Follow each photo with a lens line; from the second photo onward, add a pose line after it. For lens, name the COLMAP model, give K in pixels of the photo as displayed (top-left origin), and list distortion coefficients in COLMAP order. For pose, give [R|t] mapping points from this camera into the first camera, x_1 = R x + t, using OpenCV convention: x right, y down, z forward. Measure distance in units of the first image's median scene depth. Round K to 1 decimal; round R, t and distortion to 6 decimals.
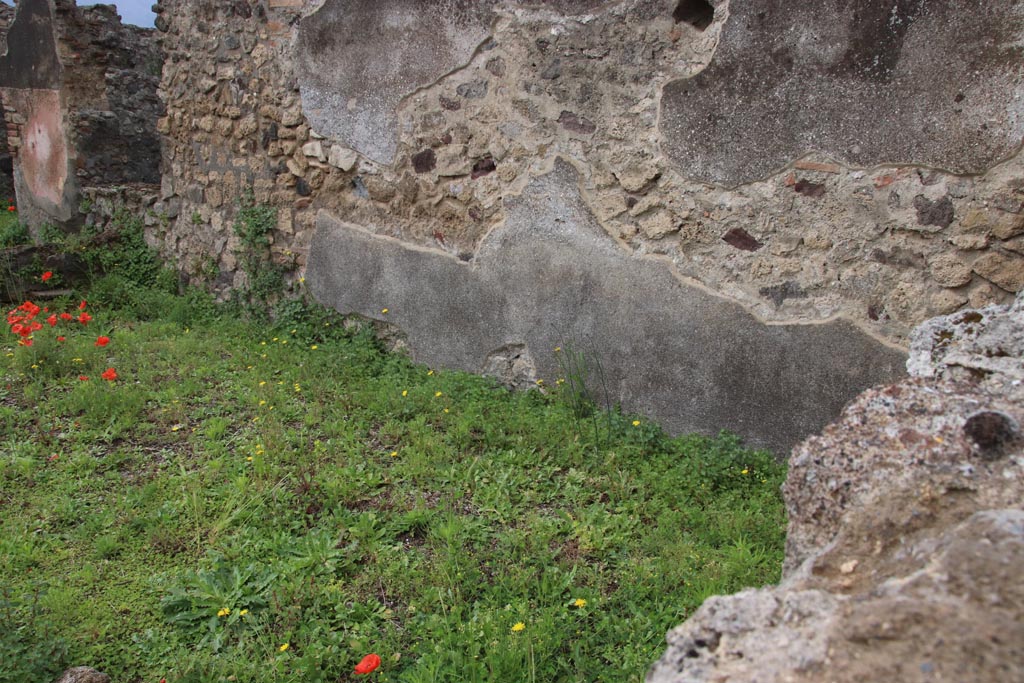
lens RADIAL K [[866.4, 0, 515.6], [0, 866.4, 351.9], [0, 0, 1]] dist [-0.138628, 0.145035]
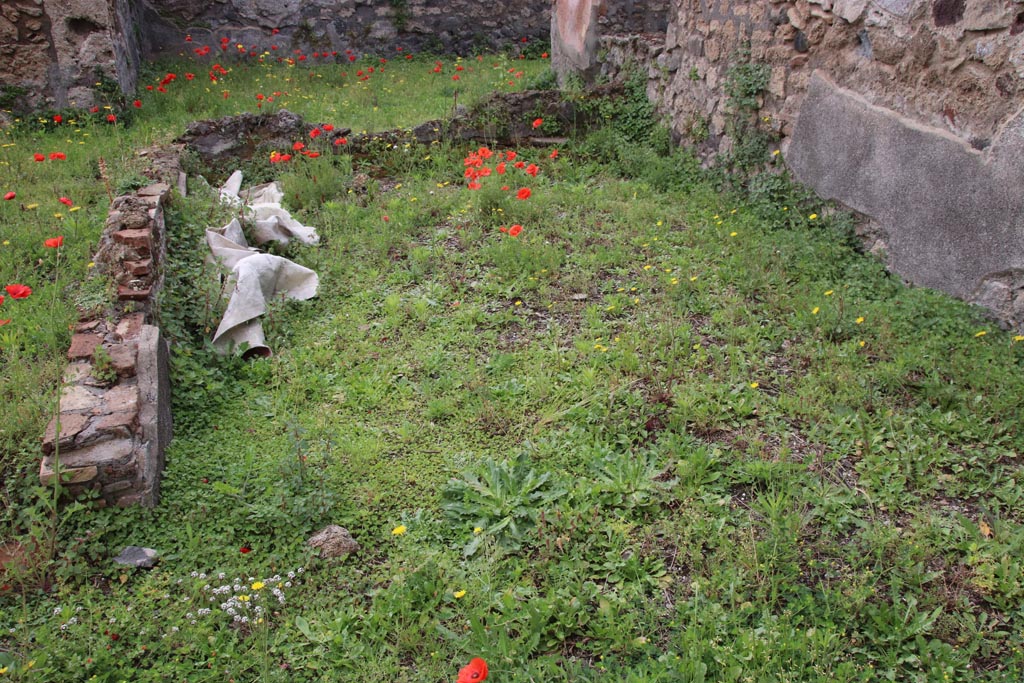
lens RADIAL K [[866.4, 0, 529.4], [0, 866.4, 358.1], [0, 0, 1]] dist [-0.138628, 0.145035]
pose [[0.793583, 0.225798, -0.565015, 0.079764], [-0.135254, 0.970825, 0.198004, -0.019317], [0.593239, -0.080712, 0.800970, 0.155805]]
